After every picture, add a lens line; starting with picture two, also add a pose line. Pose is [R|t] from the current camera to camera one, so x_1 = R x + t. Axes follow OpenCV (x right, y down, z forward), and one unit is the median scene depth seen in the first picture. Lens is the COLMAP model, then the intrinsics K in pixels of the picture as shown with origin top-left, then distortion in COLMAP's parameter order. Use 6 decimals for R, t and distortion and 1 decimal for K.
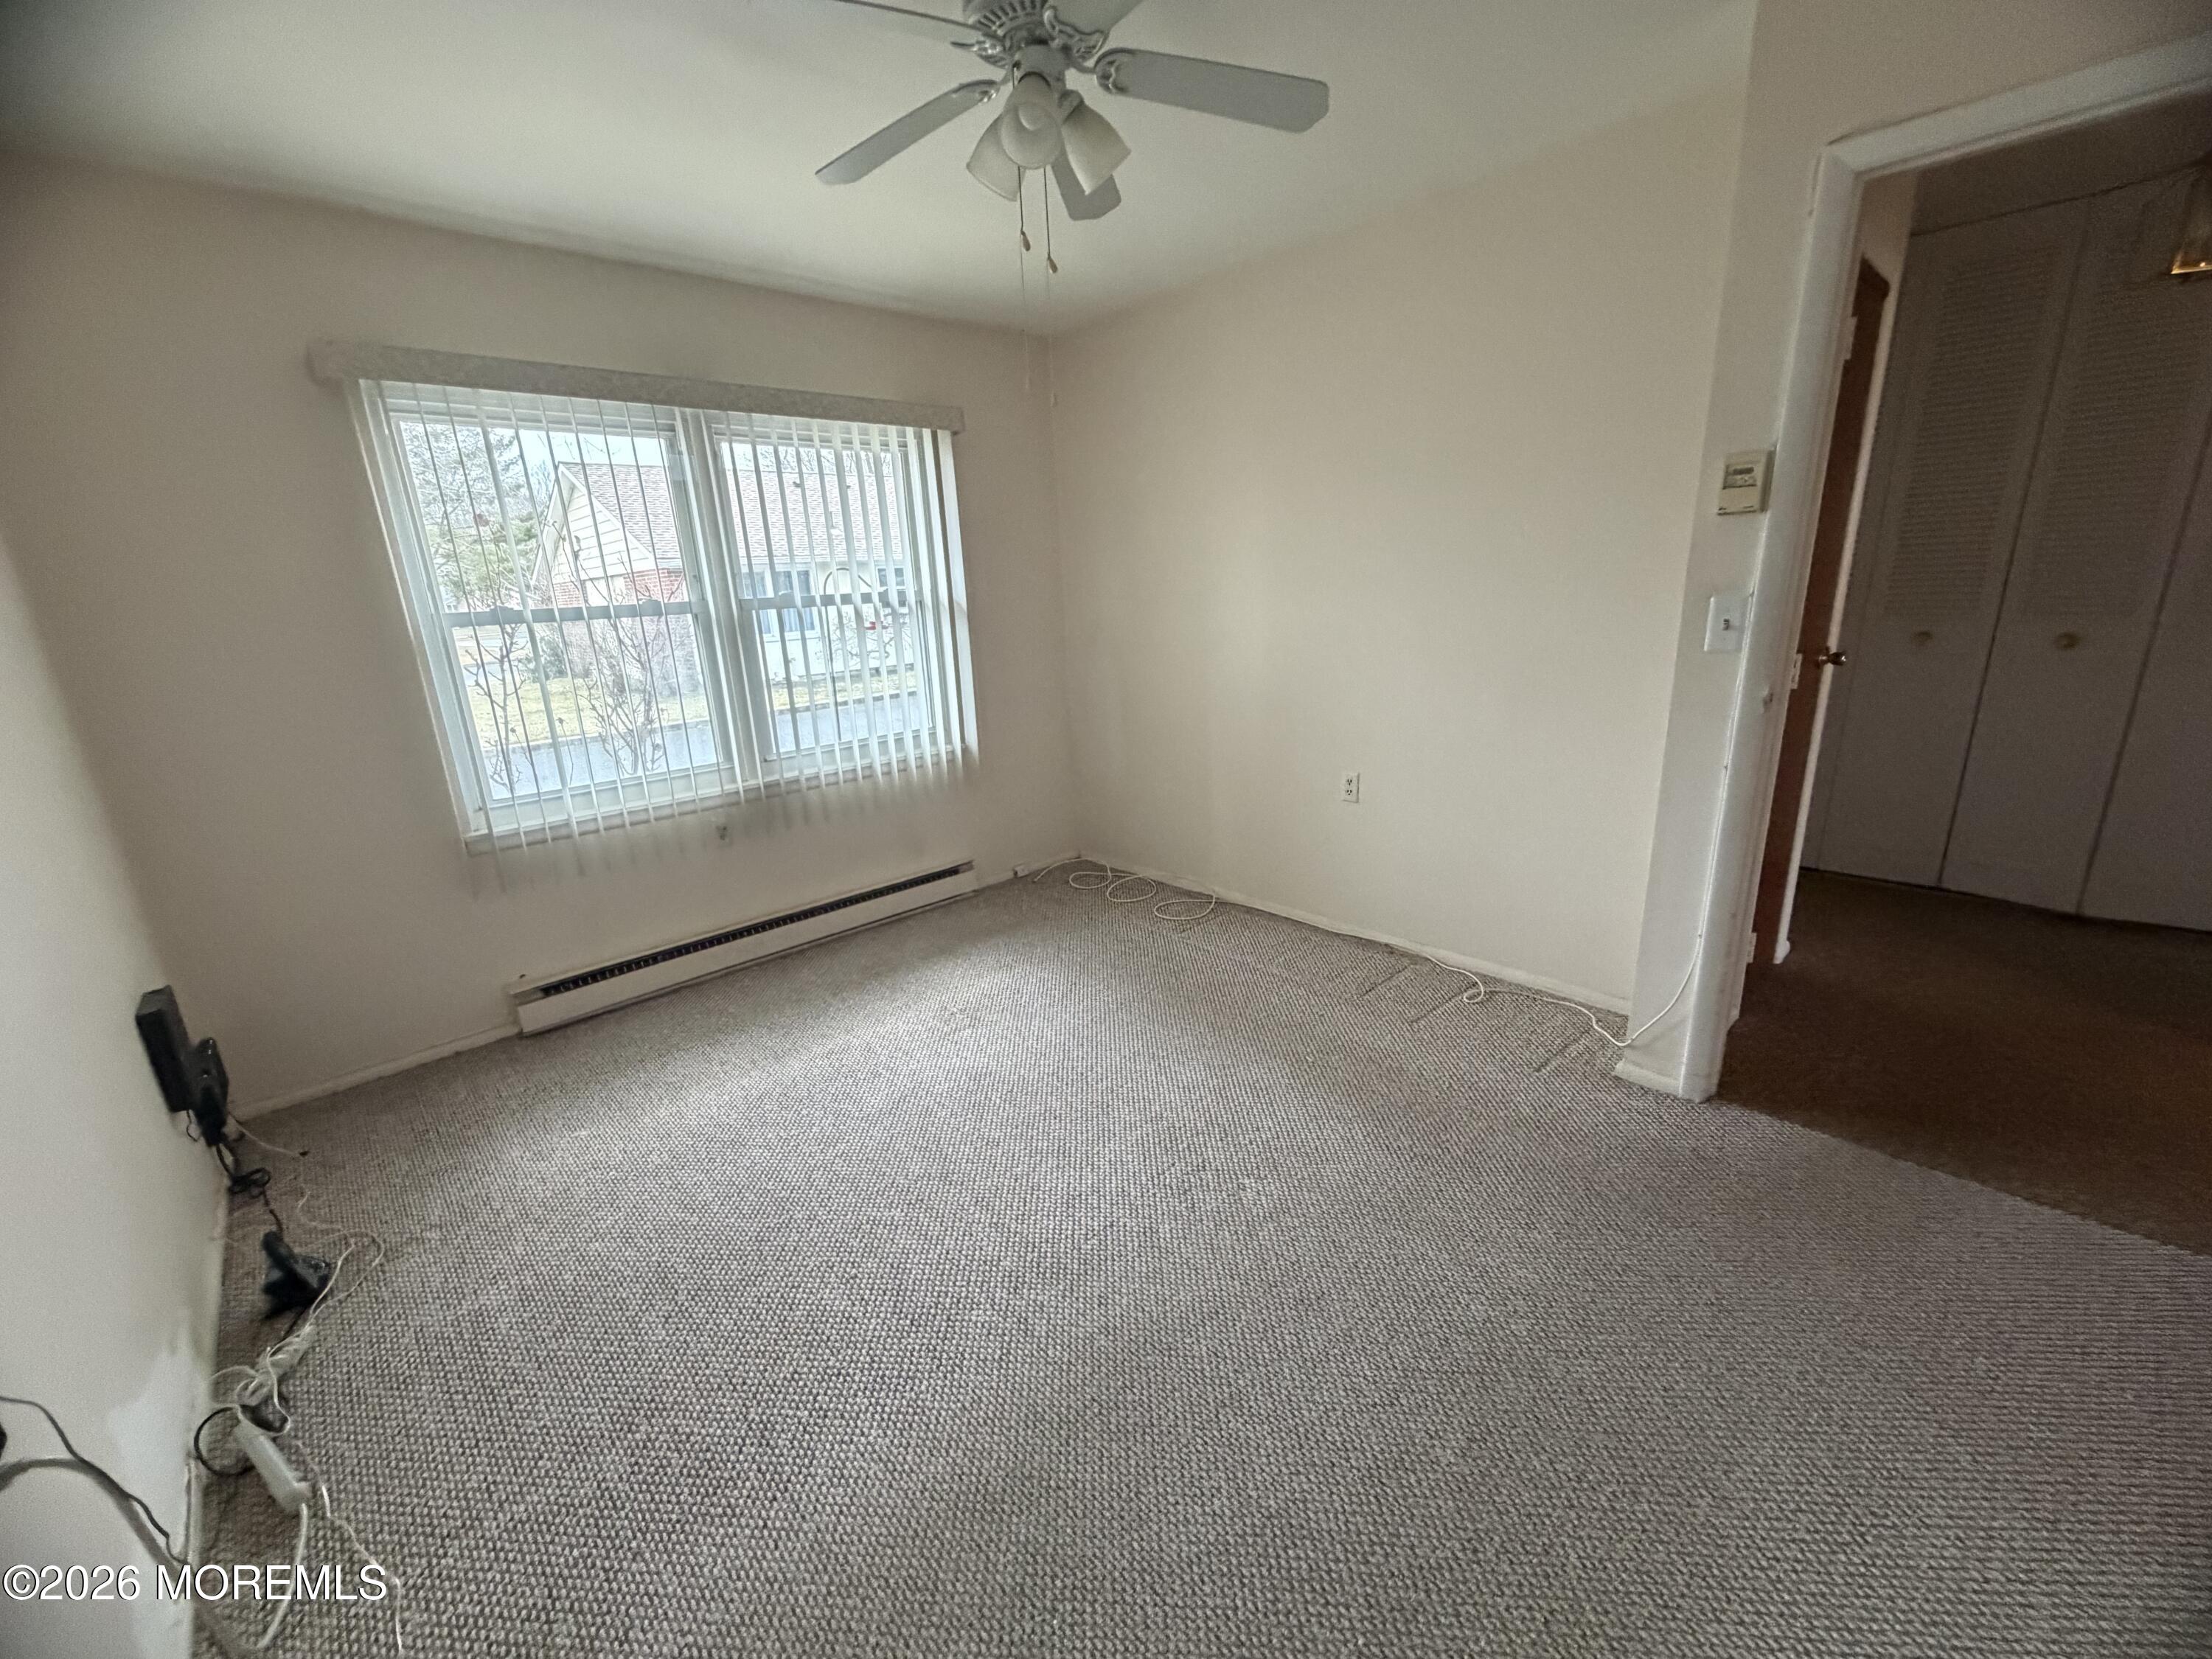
lens RADIAL K [[876.4, 0, 1108.4], [0, 876.4, 823.8], [0, 0, 1]] dist [-0.000873, -0.000045]
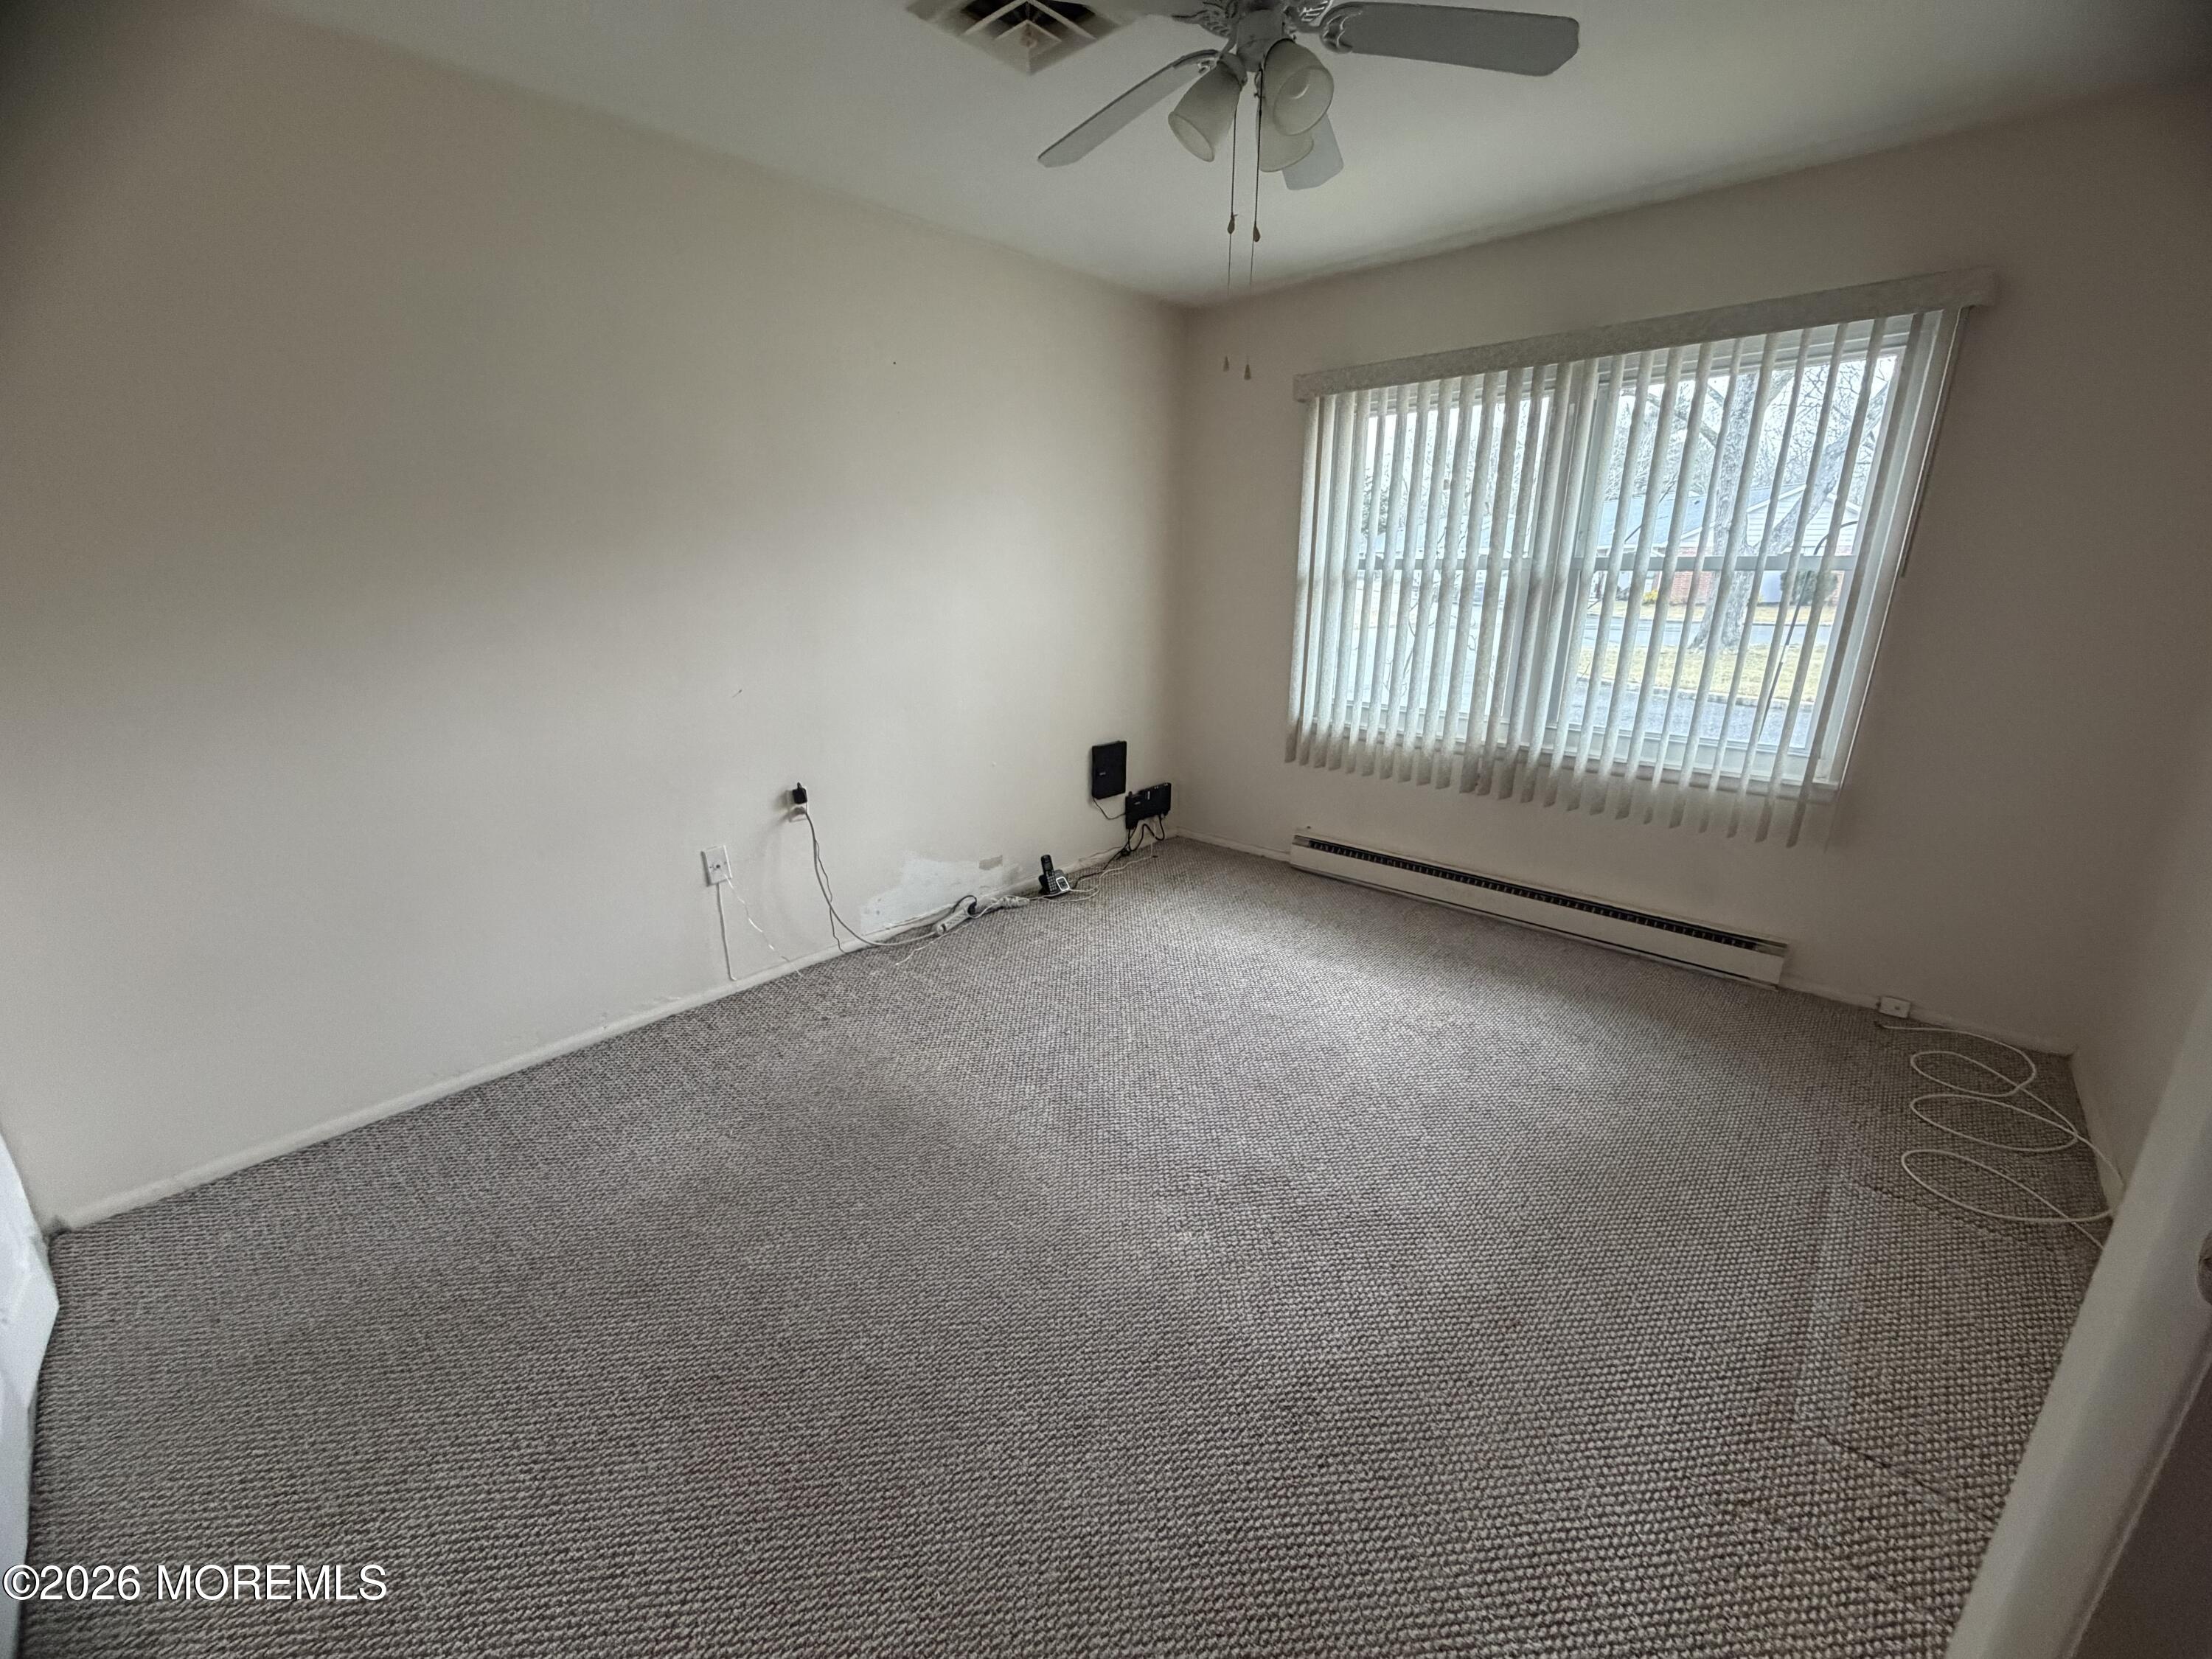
lens RADIAL K [[876.4, 0, 1100.2], [0, 876.4, 830.6], [0, 0, 1]] dist [-0.000873, -0.000045]
pose [[0.097294, 0.342246, -0.934560, 0.545589], [-0.267679, 0.913413, 0.306635, -0.144428], [0.958583, 0.220328, 0.180482, 0.410806]]
